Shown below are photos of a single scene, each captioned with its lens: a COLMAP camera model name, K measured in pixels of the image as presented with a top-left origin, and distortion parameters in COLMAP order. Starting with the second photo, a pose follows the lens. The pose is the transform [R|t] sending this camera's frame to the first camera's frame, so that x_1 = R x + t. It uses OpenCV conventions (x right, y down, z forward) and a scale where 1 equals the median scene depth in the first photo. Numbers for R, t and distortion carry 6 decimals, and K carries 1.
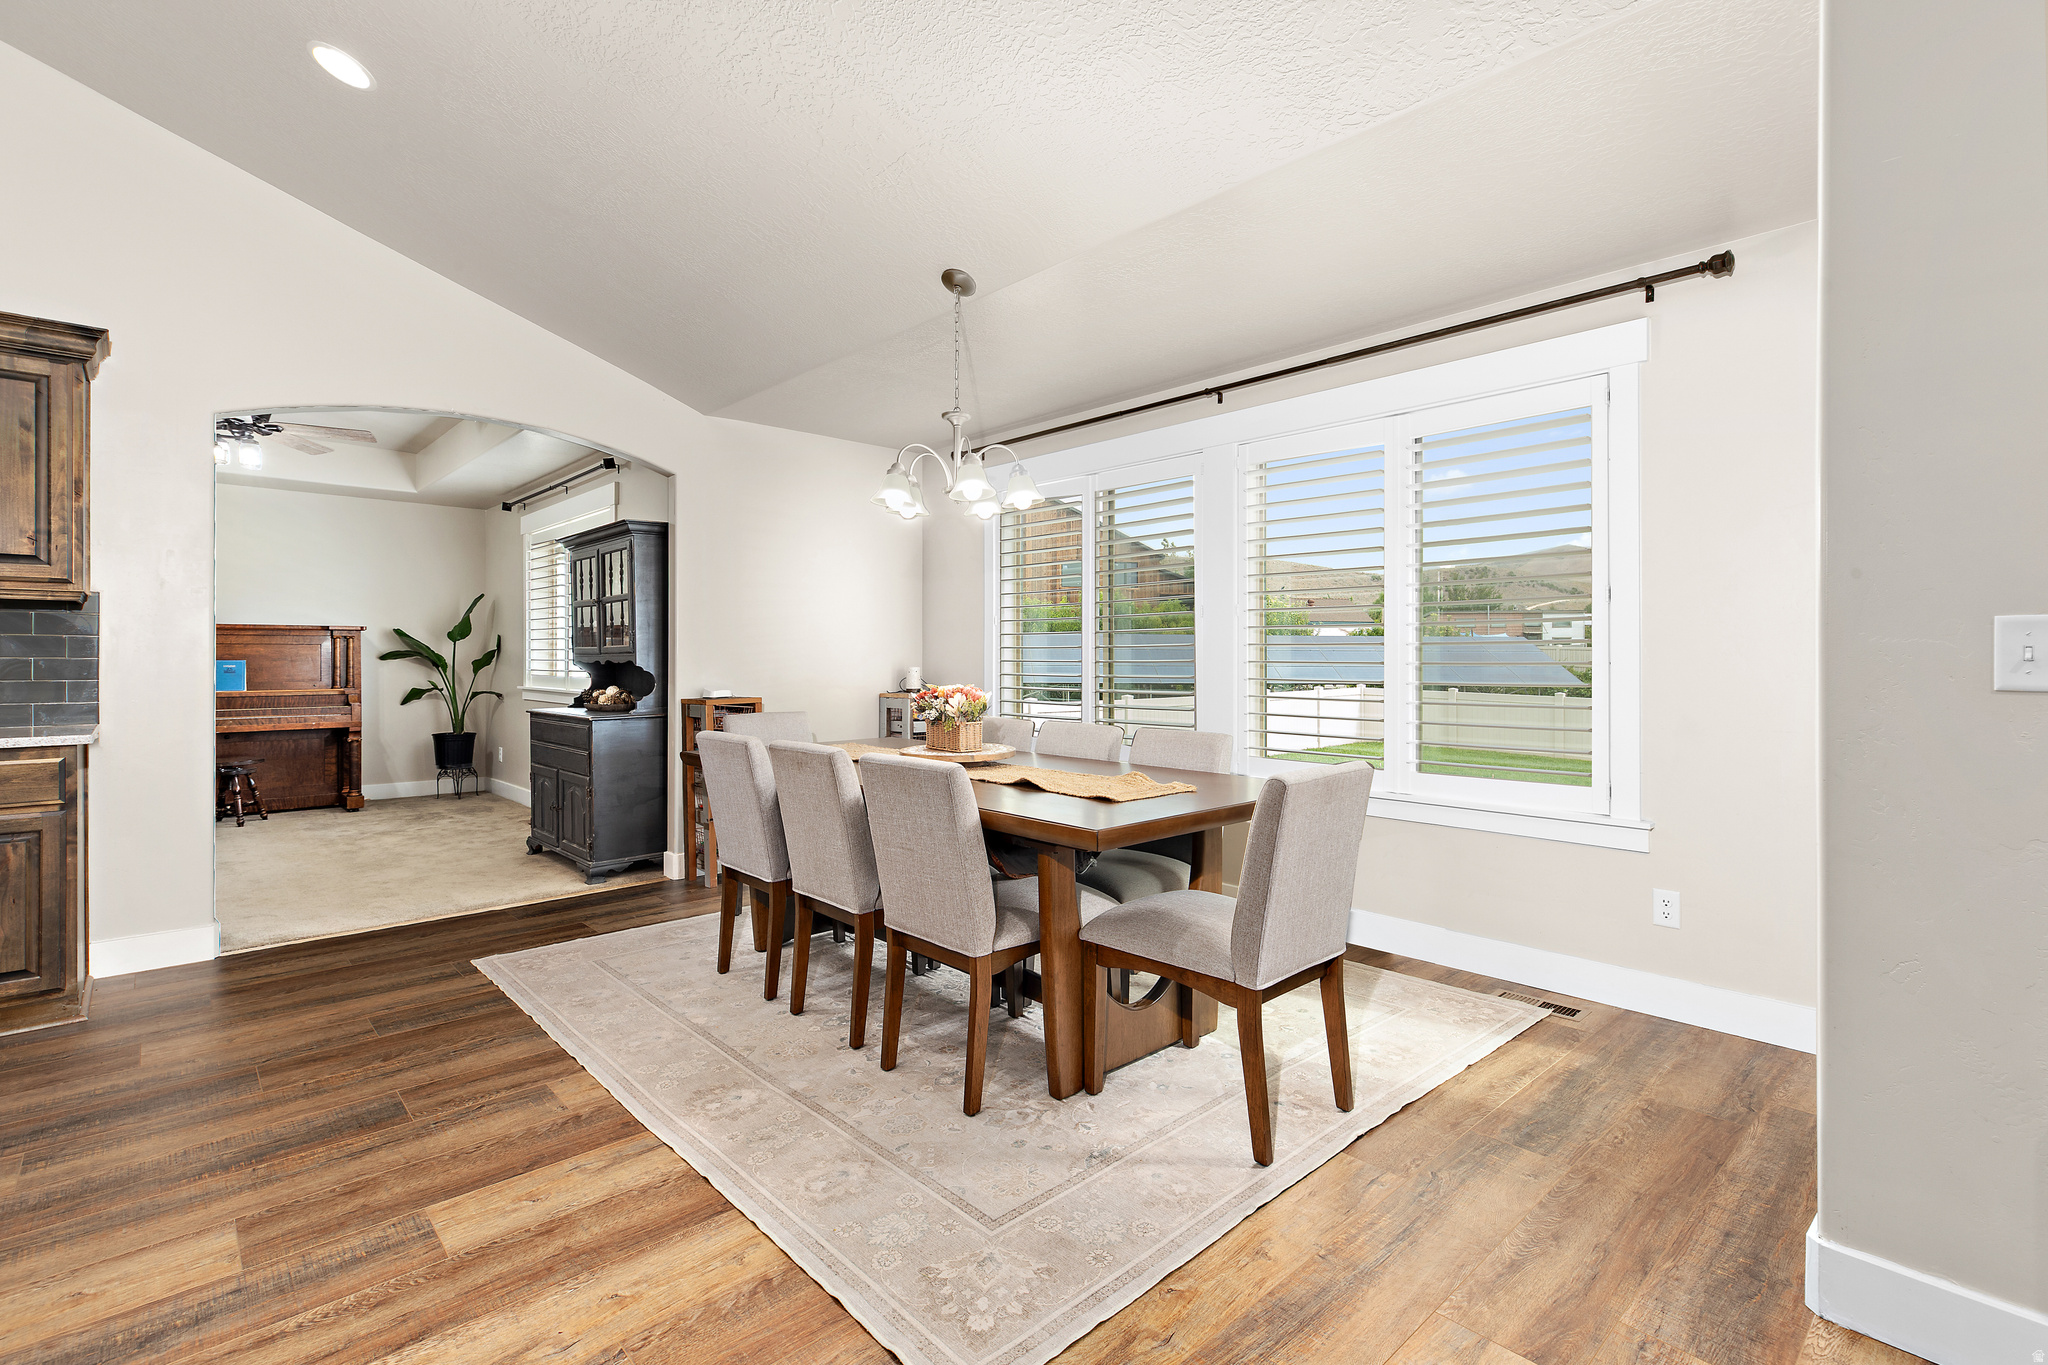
lens RADIAL K [[946.9, 0, 1026.5], [0, 946.9, 662.0], [0, 0, 1]] dist [-0.003005, -0.000096]
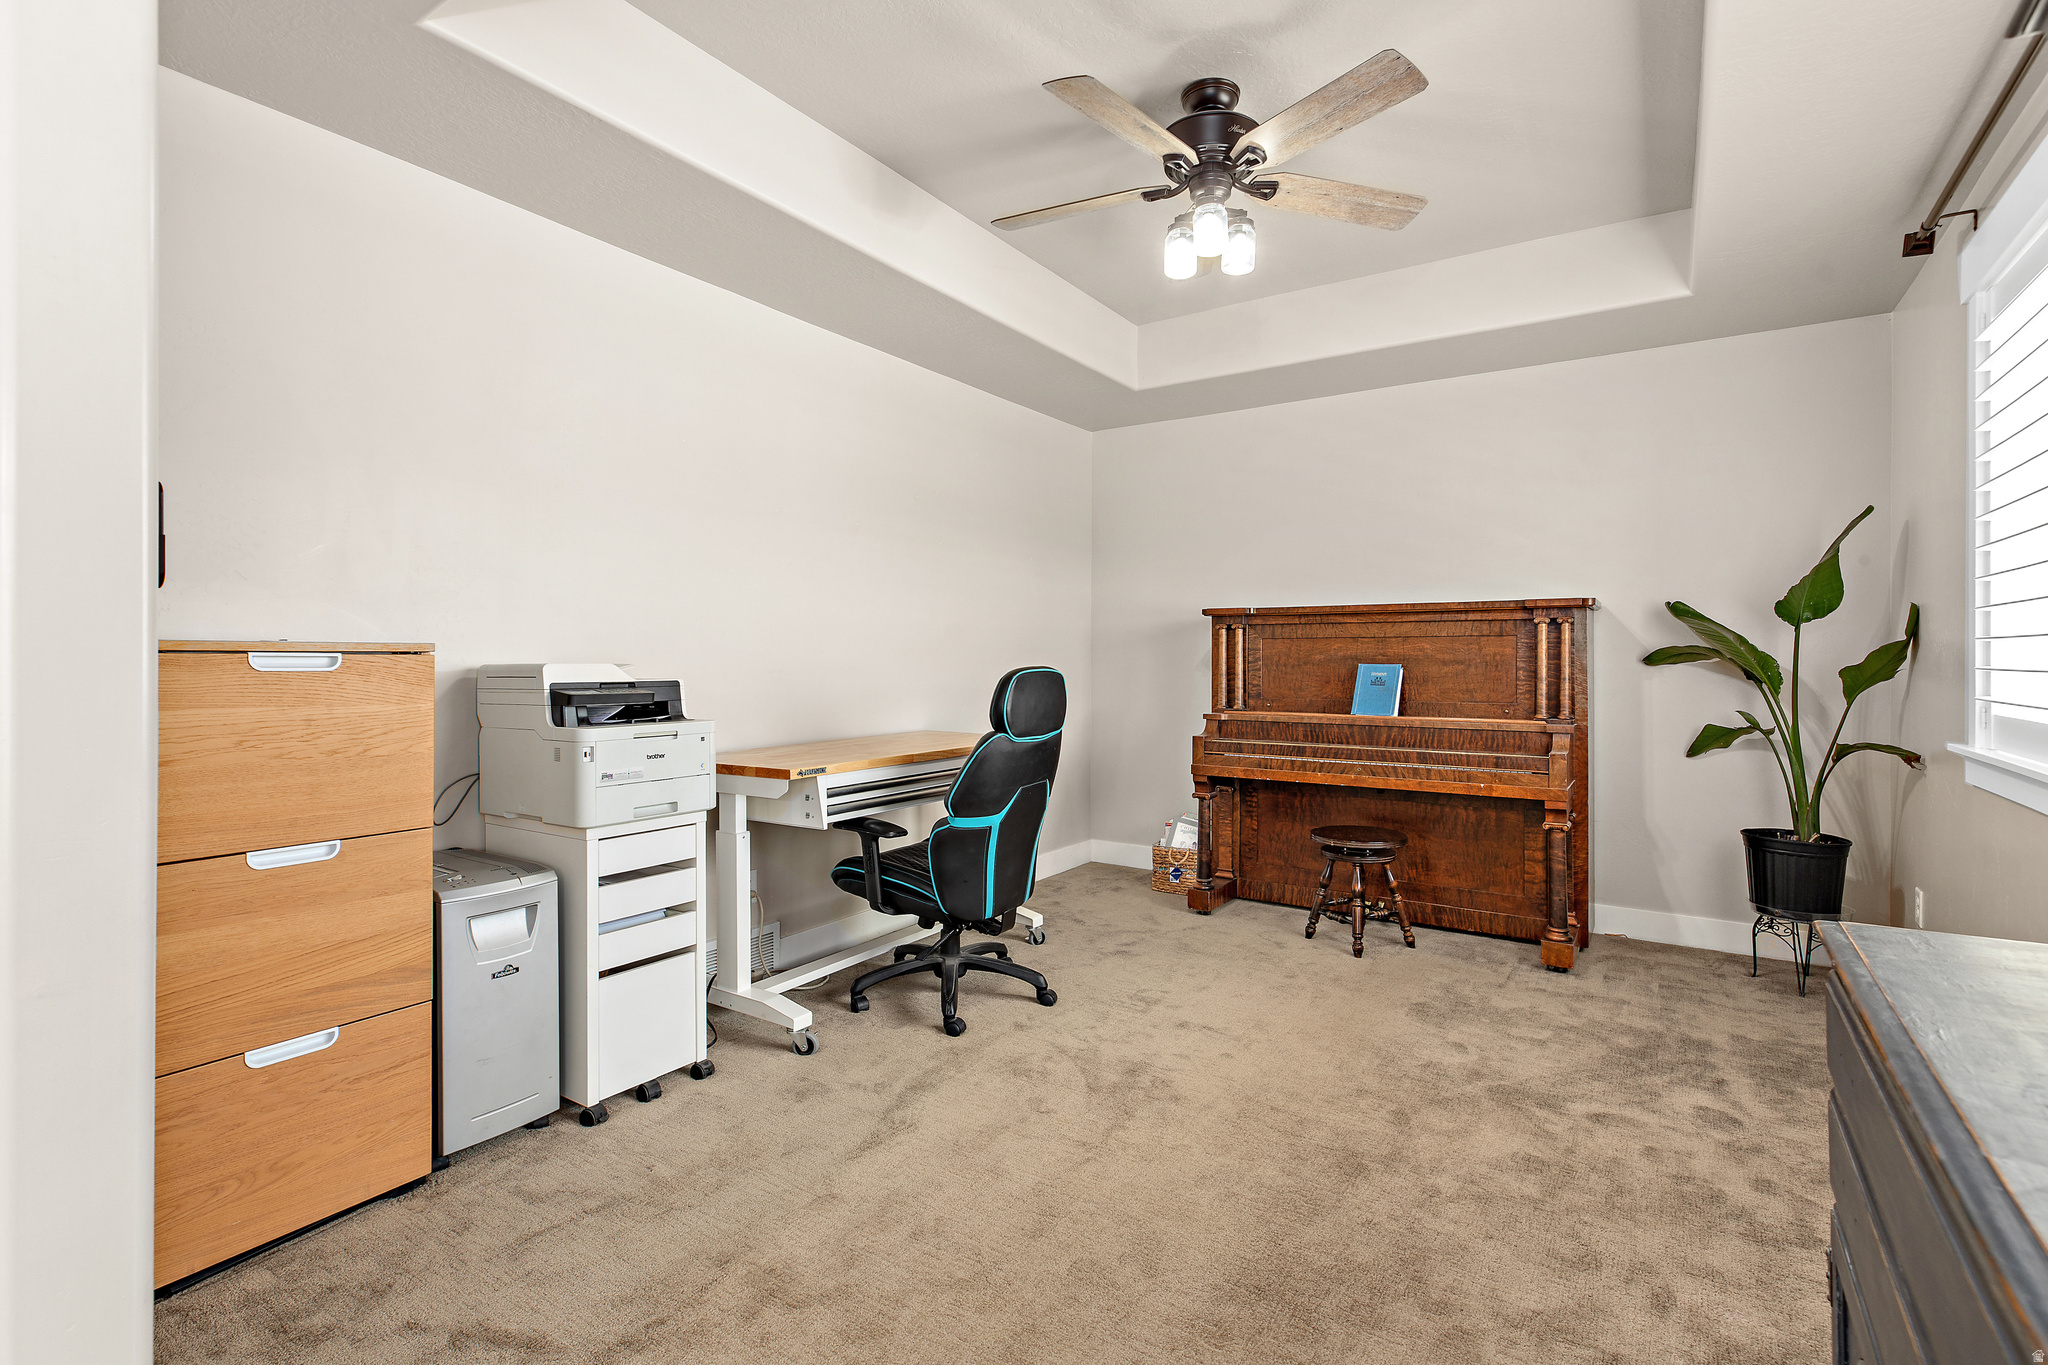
lens RADIAL K [[946.9, 0, 1027.8], [0, 946.9, 664.1], [0, 0, 1]] dist [-0.003005, -0.000096]
pose [[0.220151, 0.006736, -0.975443, -0.257536], [-0.002196, 0.999977, 0.006409, -0.005157], [0.975463, 0.000731, 0.220161, 0.557618]]
